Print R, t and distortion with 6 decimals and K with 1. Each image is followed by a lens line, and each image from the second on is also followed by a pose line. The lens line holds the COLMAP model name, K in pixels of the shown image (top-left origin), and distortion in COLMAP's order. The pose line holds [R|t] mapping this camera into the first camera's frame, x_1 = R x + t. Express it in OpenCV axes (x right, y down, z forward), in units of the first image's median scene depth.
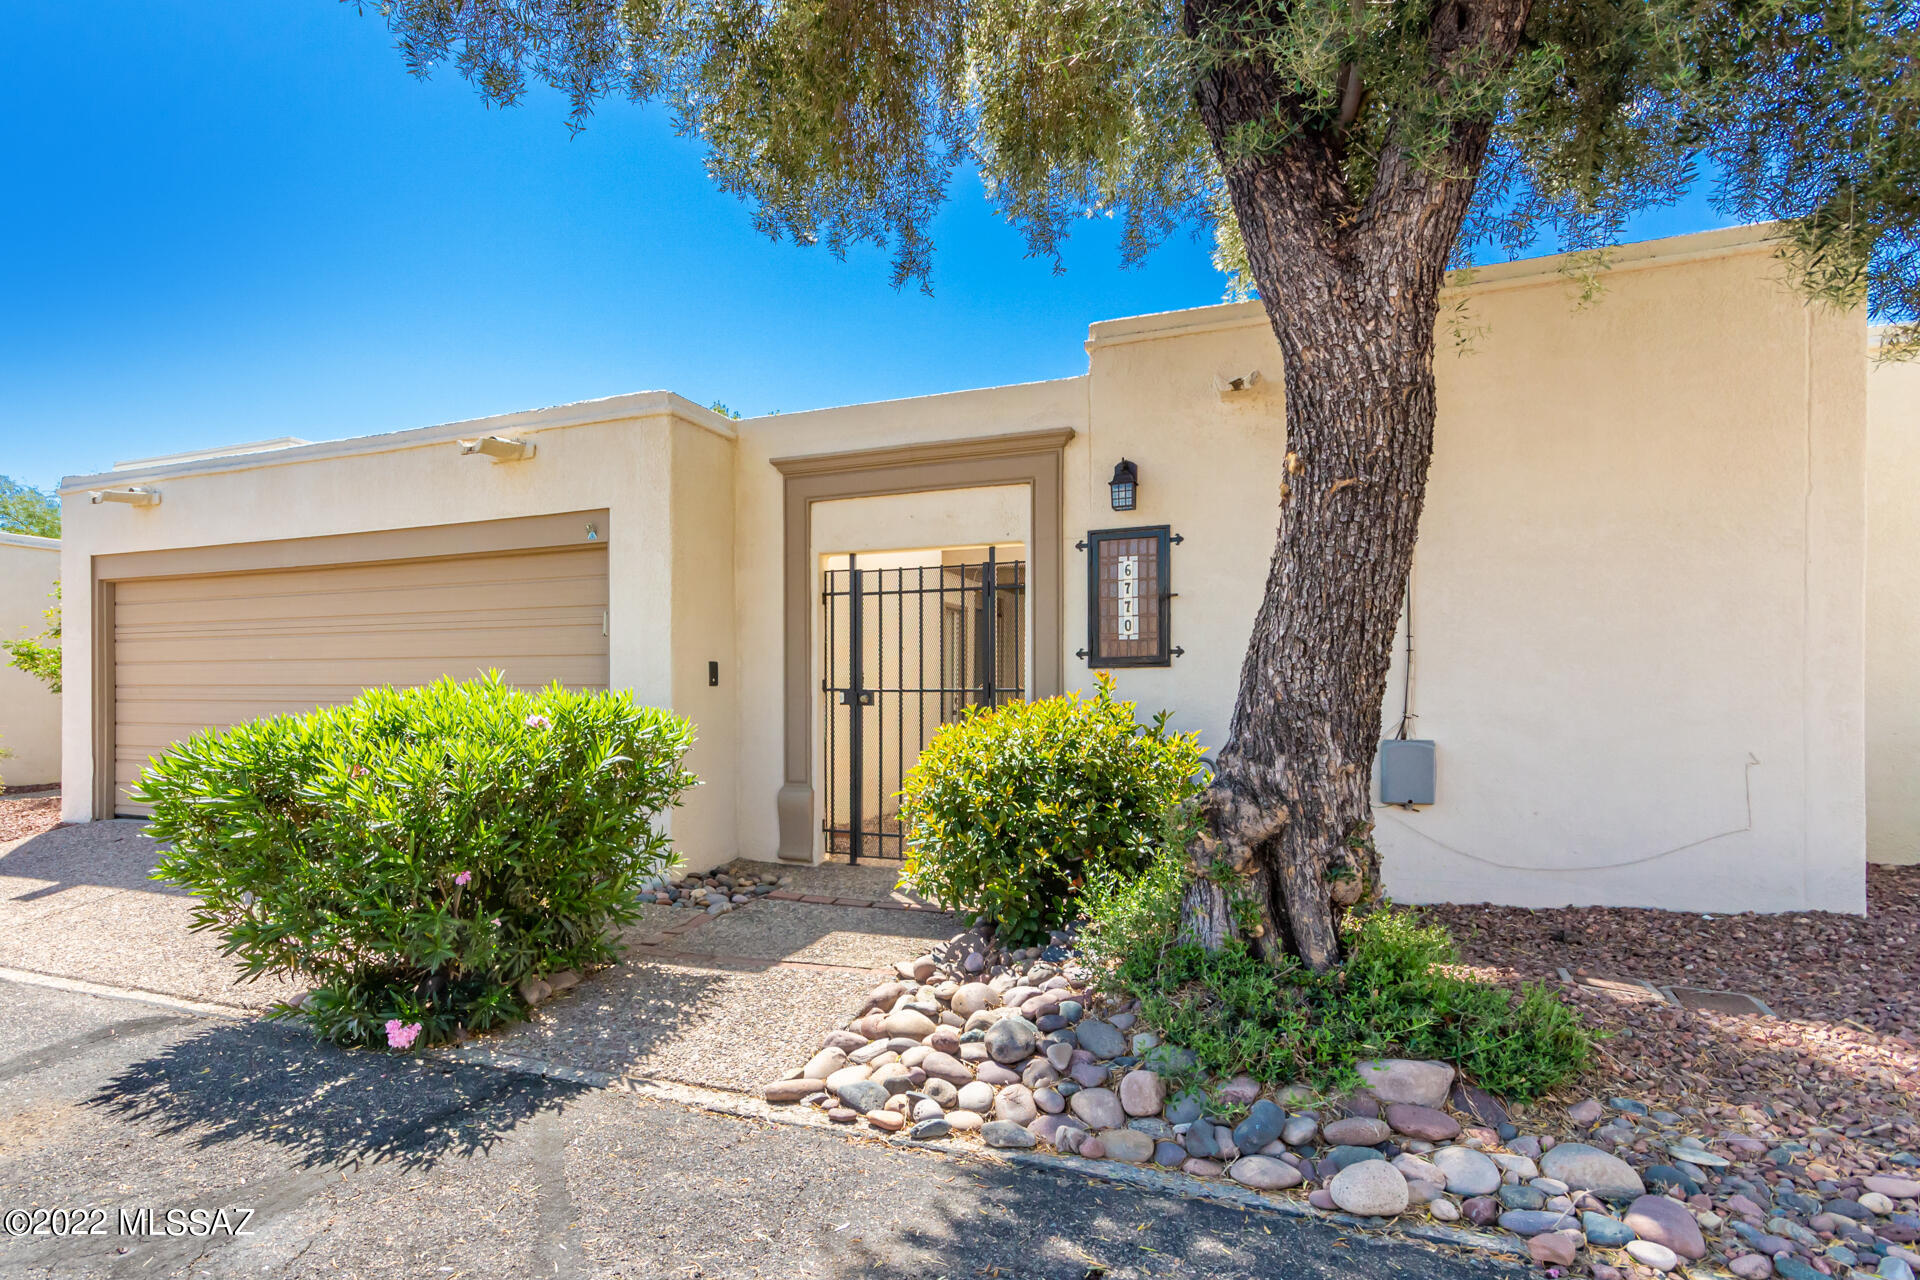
lens RADIAL K [[1032.1, 0, 839.4], [0, 1032.1, 696.8], [0, 0, 1]] dist [0.000002, -0.000268]
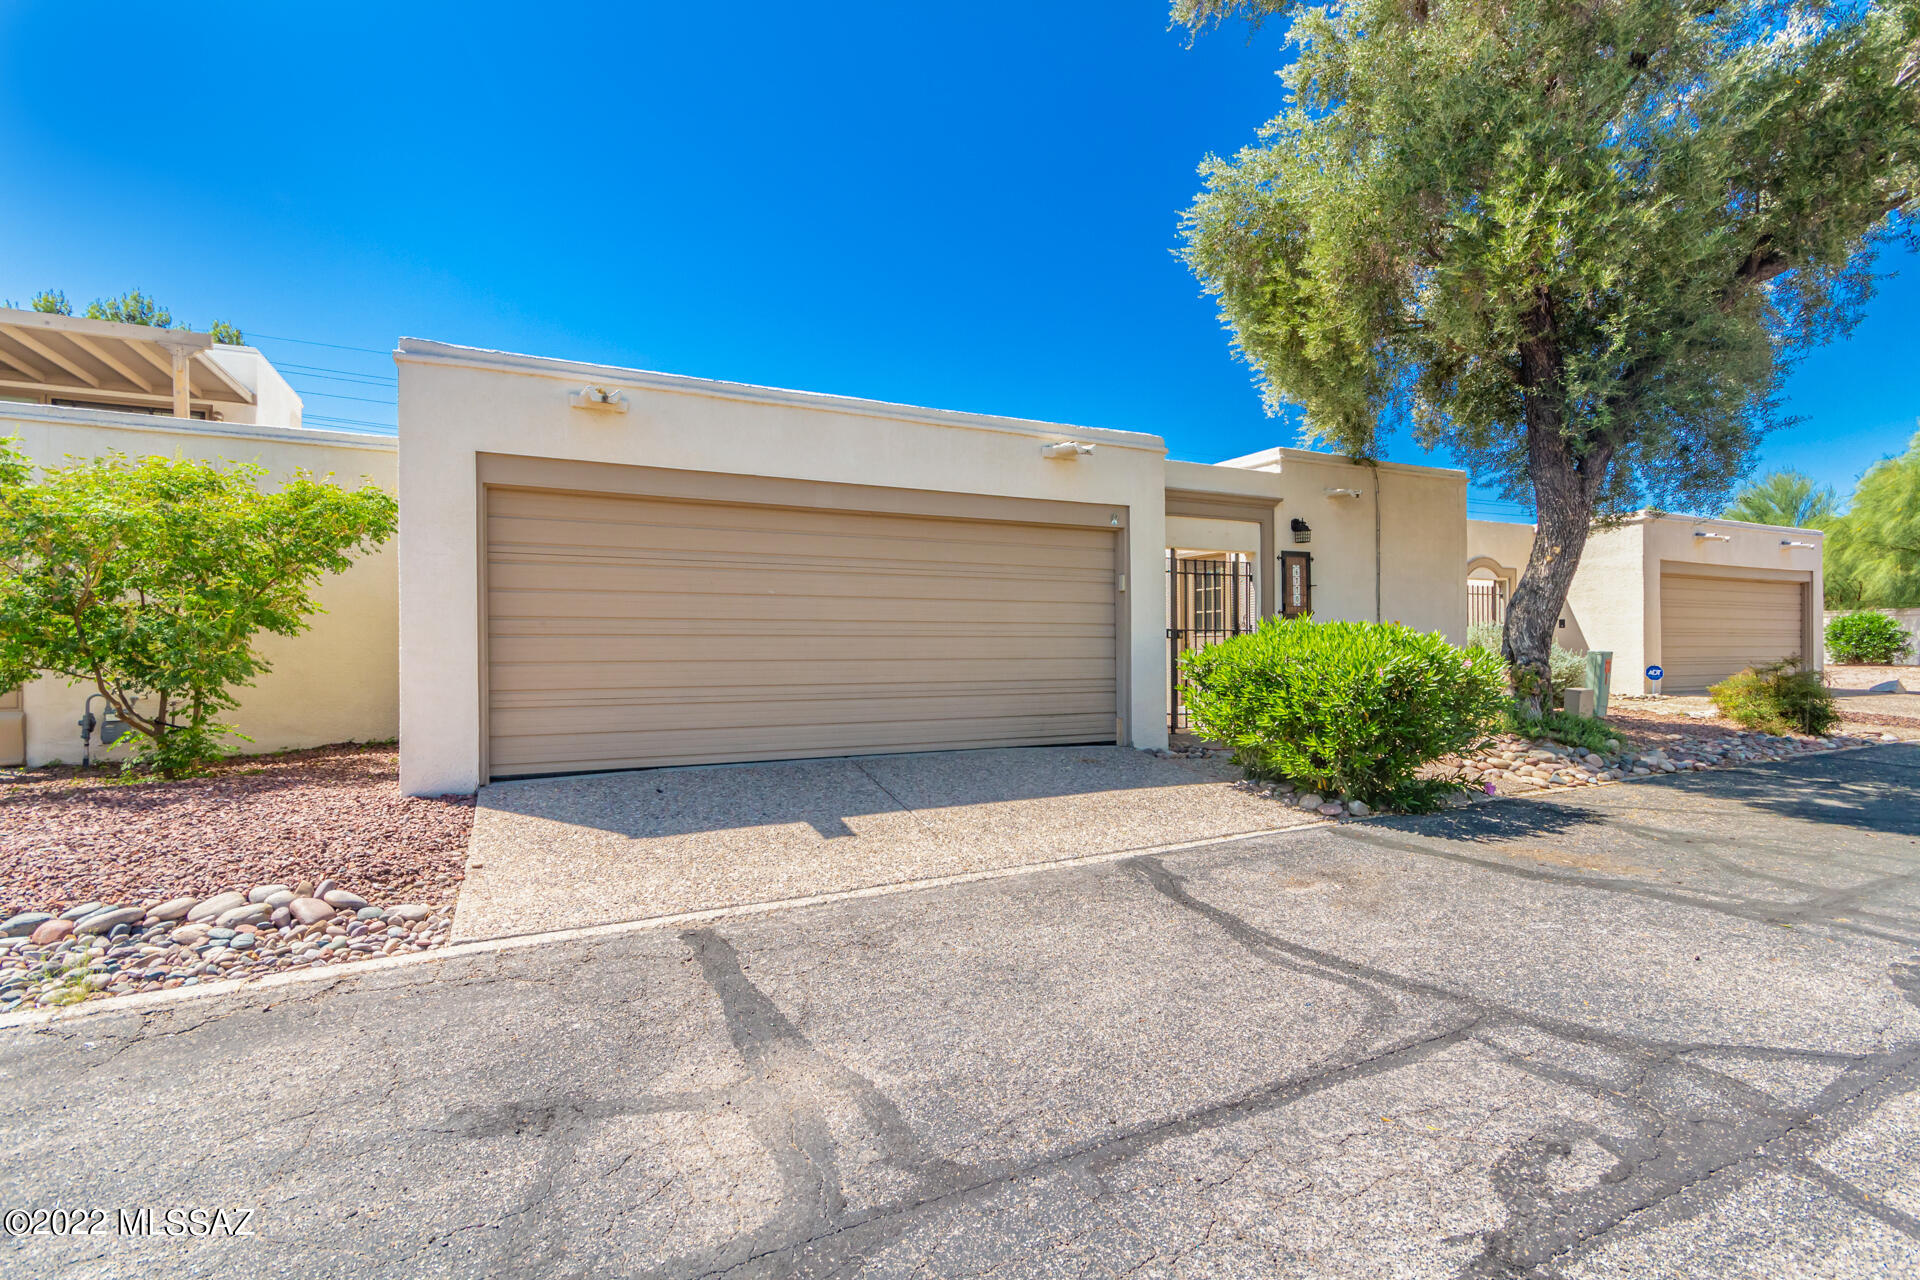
lens RADIAL K [[879.0, 0, 960.0], [0, 879.0, 640.0], [0, 0, 1]] dist [0.005038, 0.000437]
pose [[0.624039, 0.002648, 0.781389, -1.484170], [0.005985, 0.999949, -0.008168, 0.022146], [-0.781371, 0.009774, 0.623991, 0.429057]]
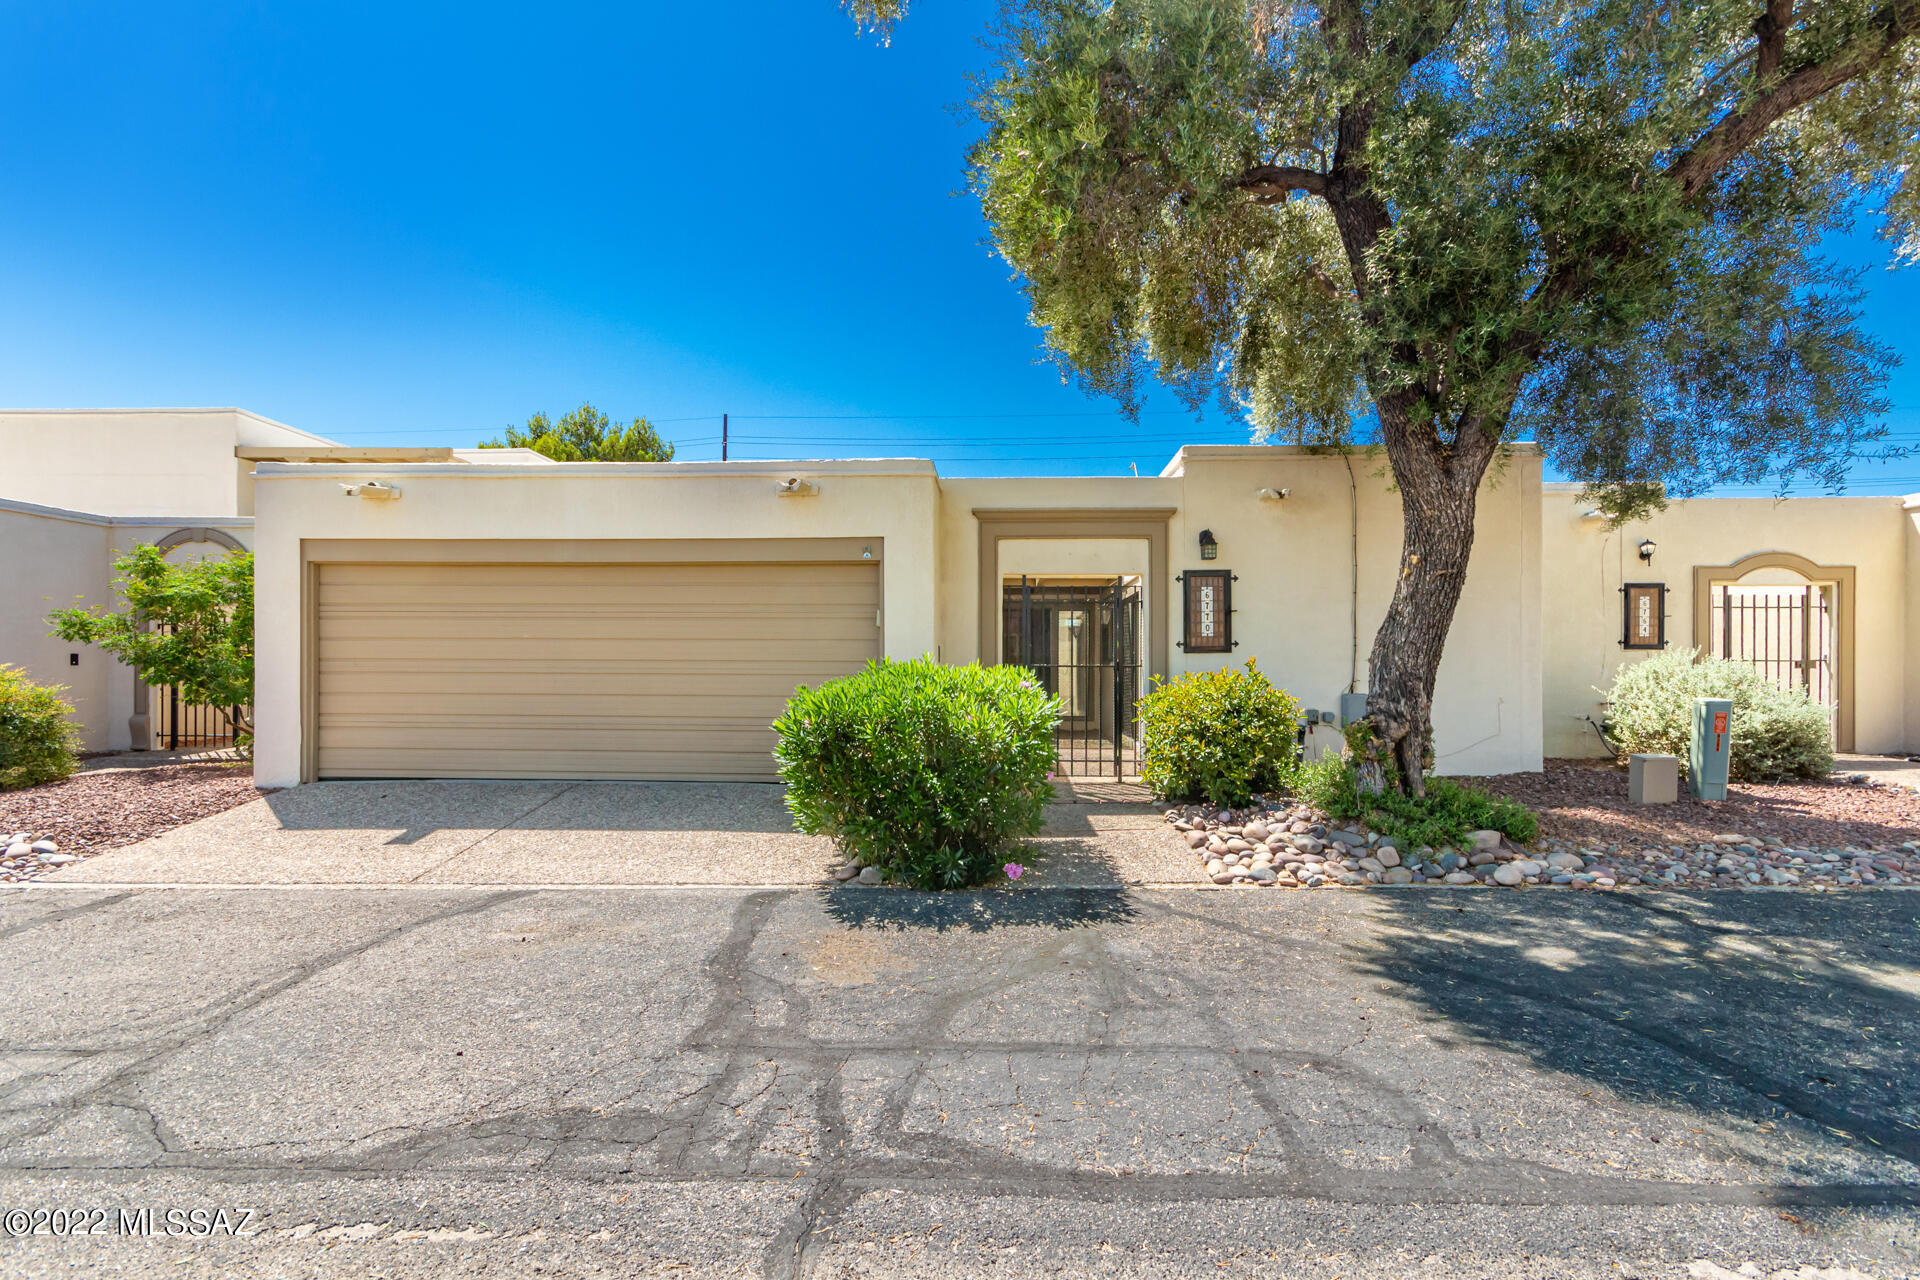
lens RADIAL K [[899.8, 0, 950.5], [0, 899.8, 663.0], [0, 0, 1]] dist [-0.000011, -0.000066]
pose [[0.922263, 0.003464, 0.386547, -0.670142], [-0.000890, 0.999976, -0.006838, -0.001034], [-0.386561, 0.005963, 0.922244, -0.194082]]
